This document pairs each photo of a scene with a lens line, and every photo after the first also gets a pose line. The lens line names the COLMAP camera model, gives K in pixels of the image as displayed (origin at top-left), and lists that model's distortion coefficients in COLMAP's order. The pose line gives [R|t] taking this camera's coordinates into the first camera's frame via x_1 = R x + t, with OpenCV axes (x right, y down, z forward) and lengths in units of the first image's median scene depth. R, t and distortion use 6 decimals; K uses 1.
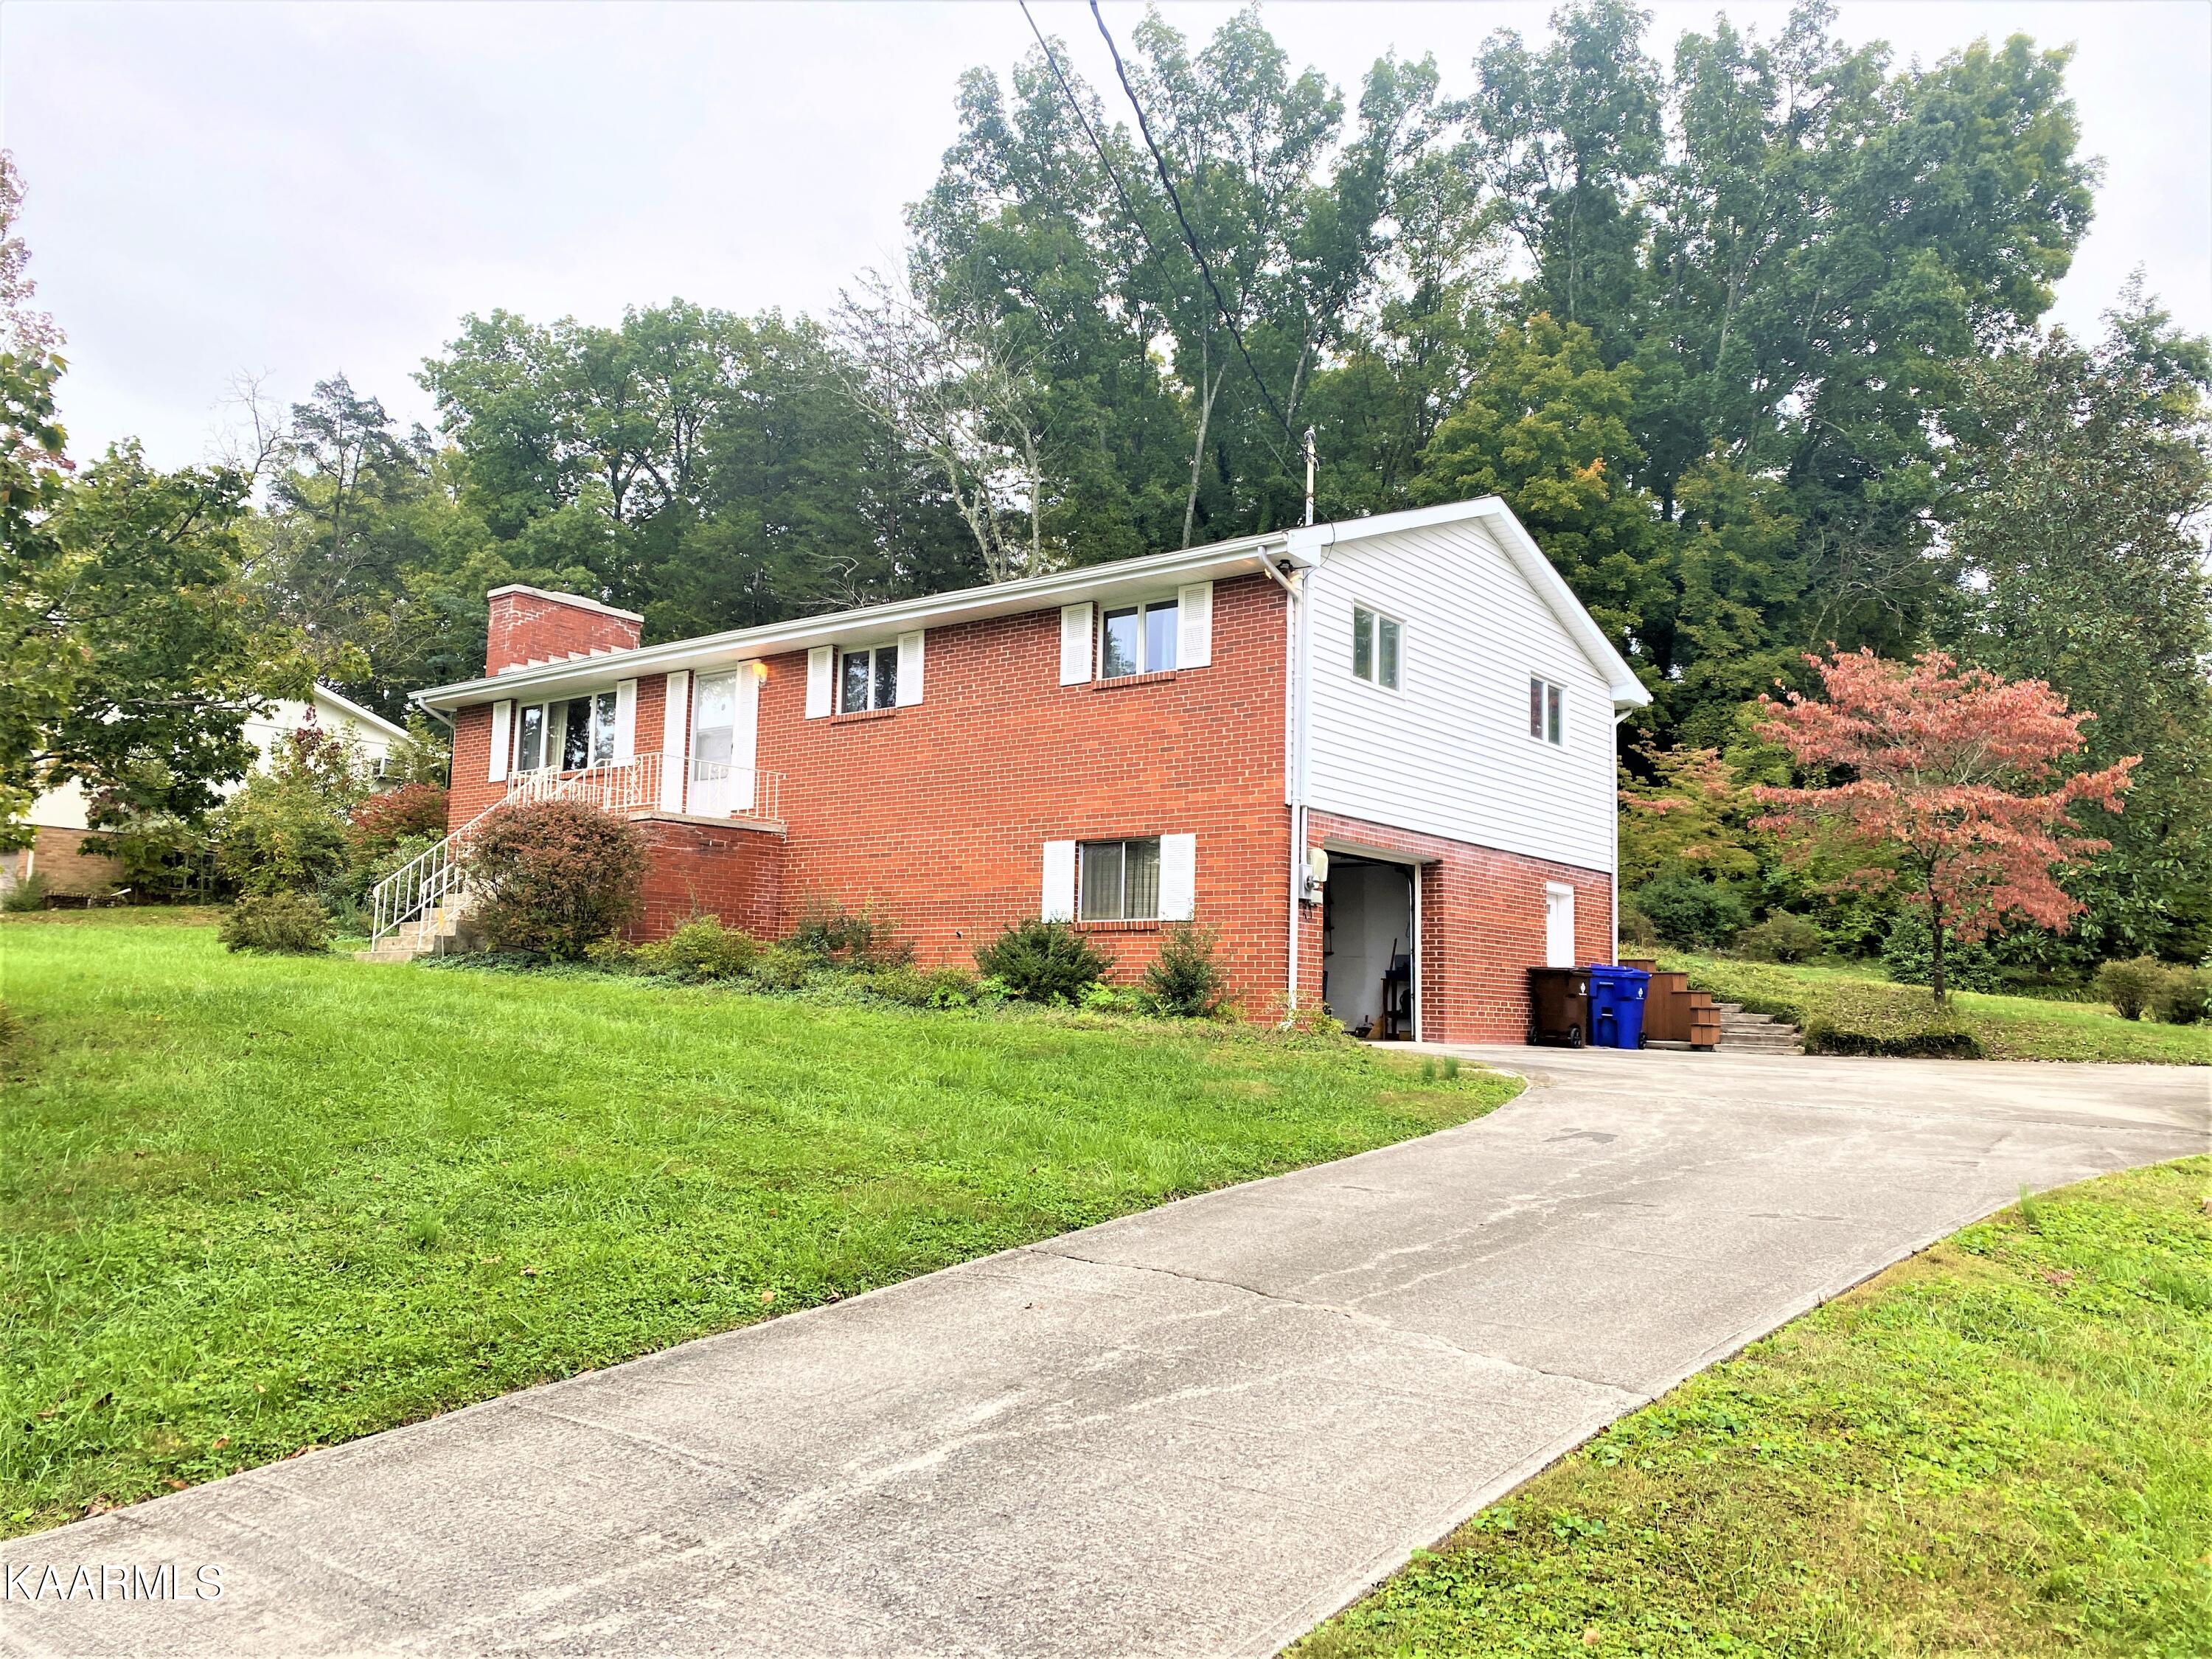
lens RADIAL K [[1766.8, 0, 1106.0], [0, 1766.8, 829.5], [0, 0, 1]] dist [0.080866, 0.000485]
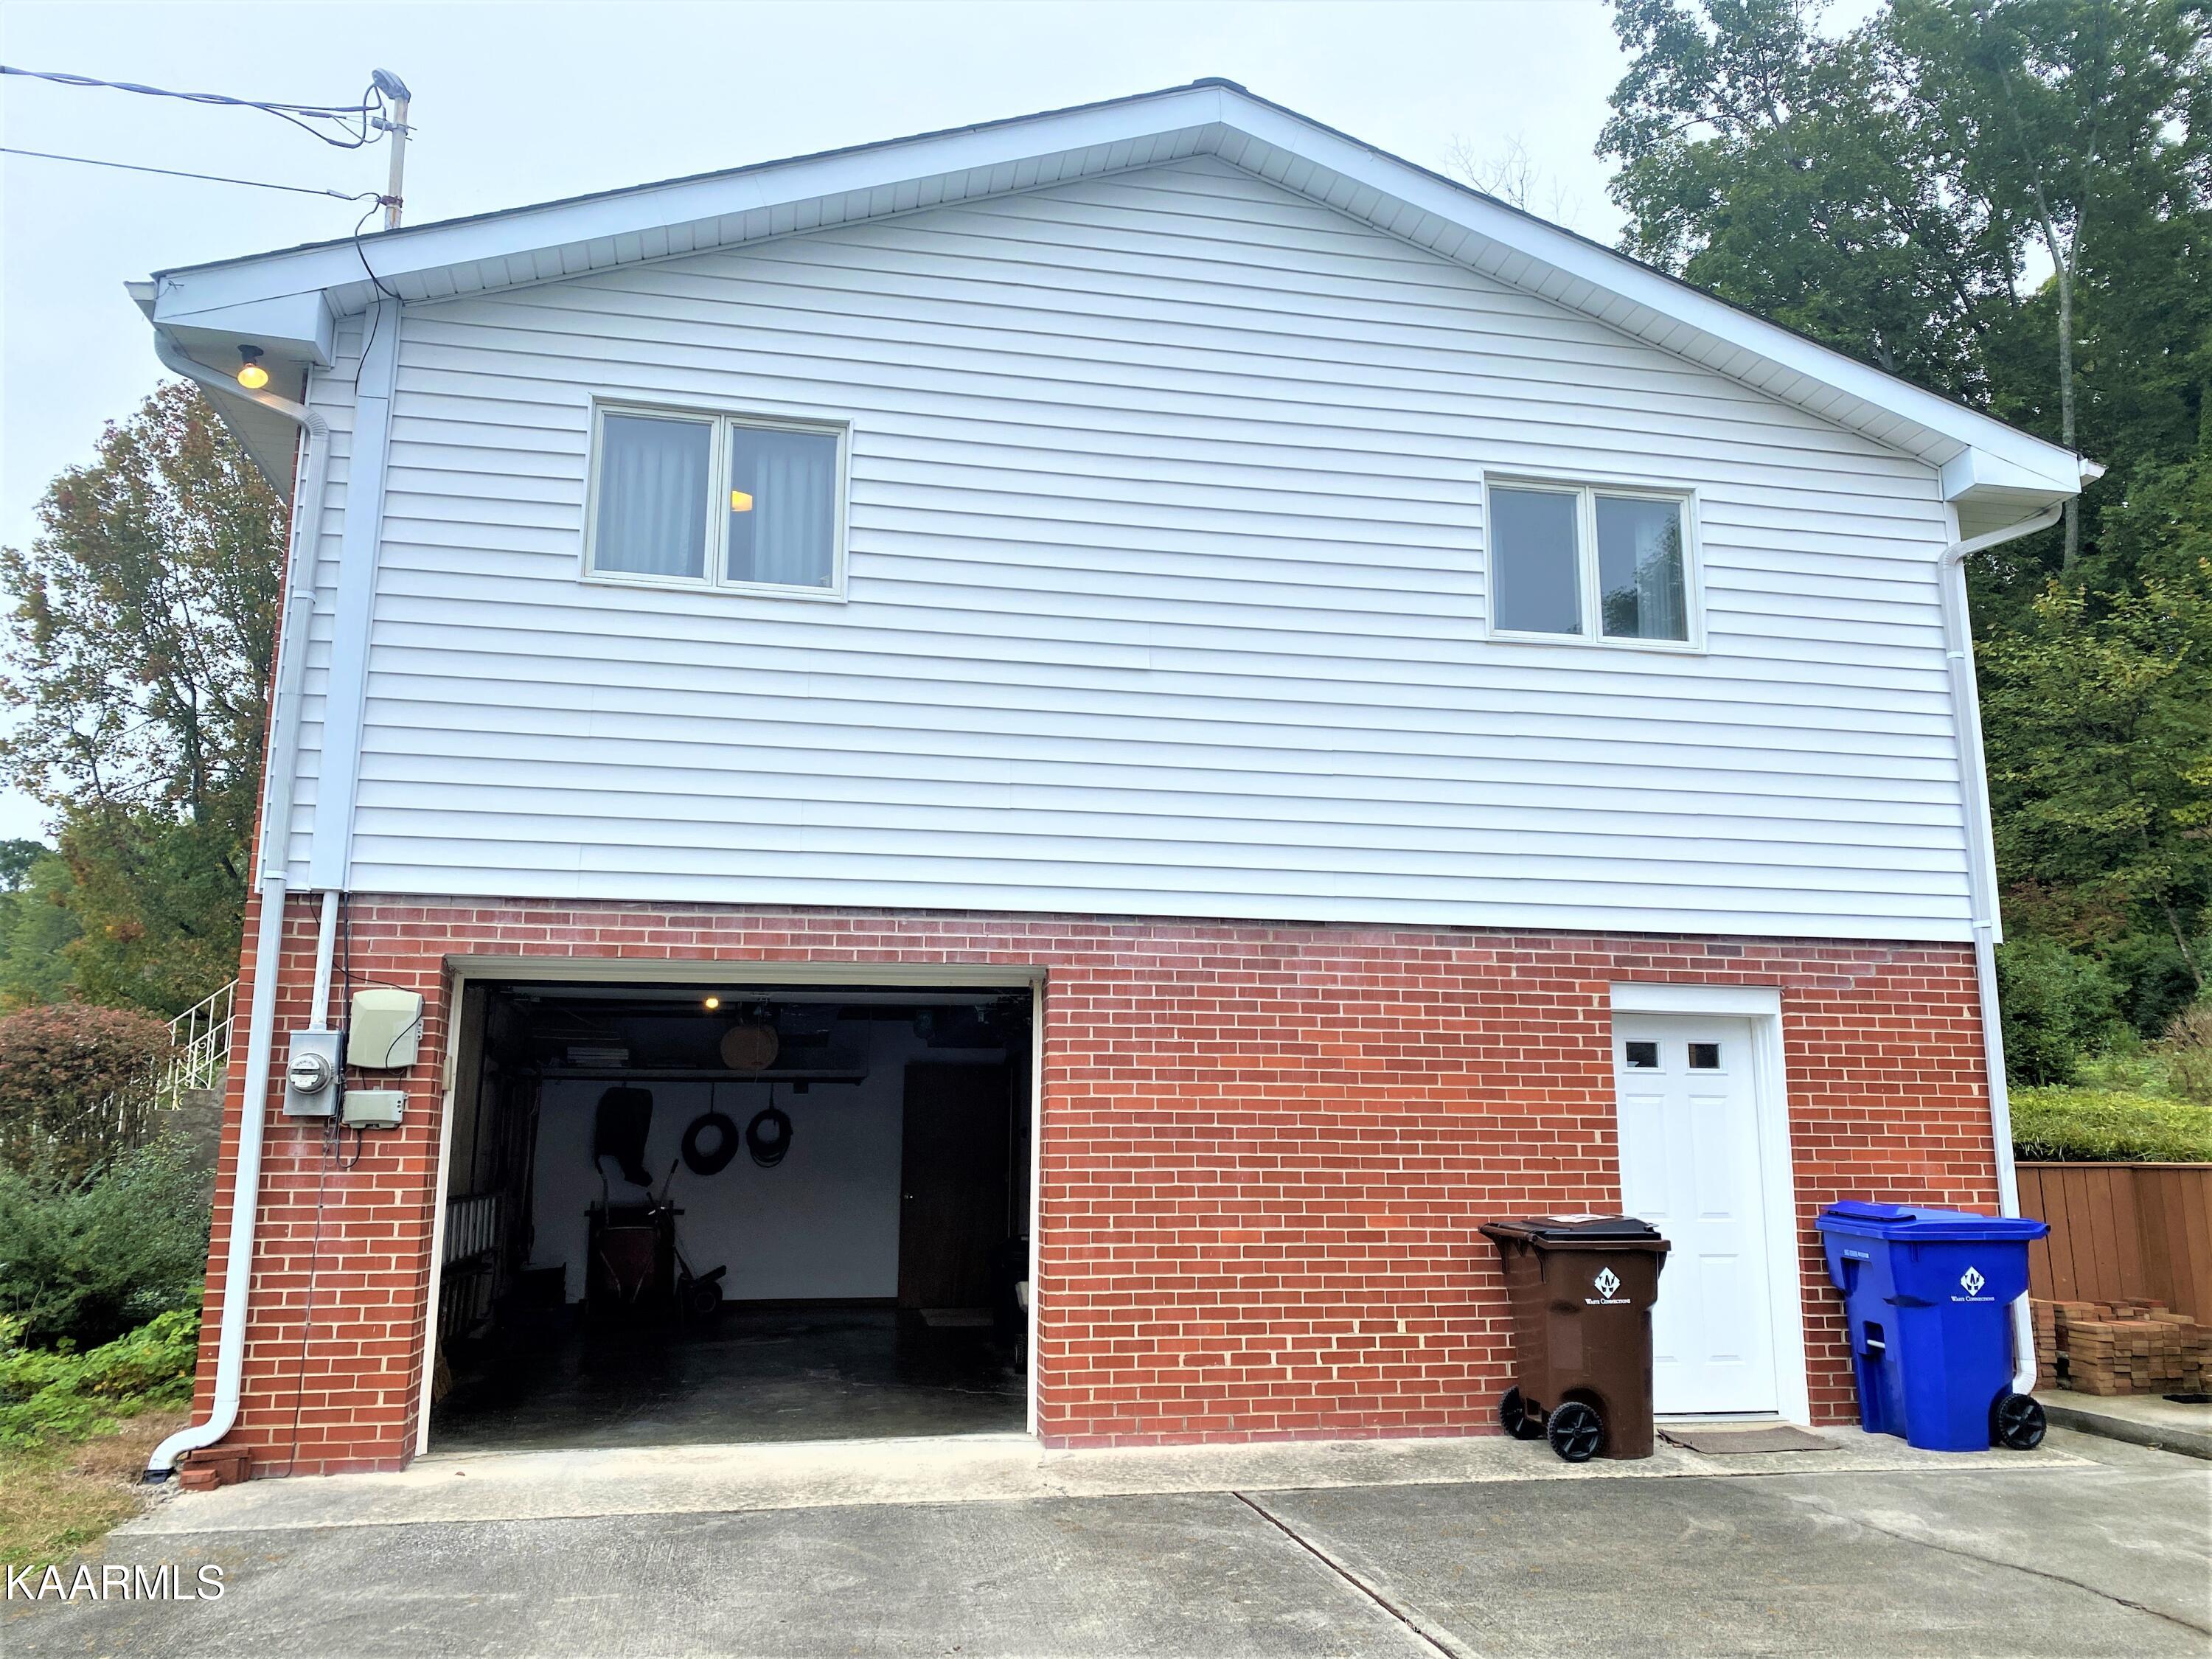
lens RADIAL K [[1766.8, 0, 1106.0], [0, 1766.8, 829.5], [0, 0, 1]] dist [0.080866, 0.000485]
pose [[0.727085, -0.170154, -0.665127, 0.534566], [0.092850, 0.984271, -0.150300, 0.053393], [0.680239, 0.047524, 0.731448, 0.803970]]
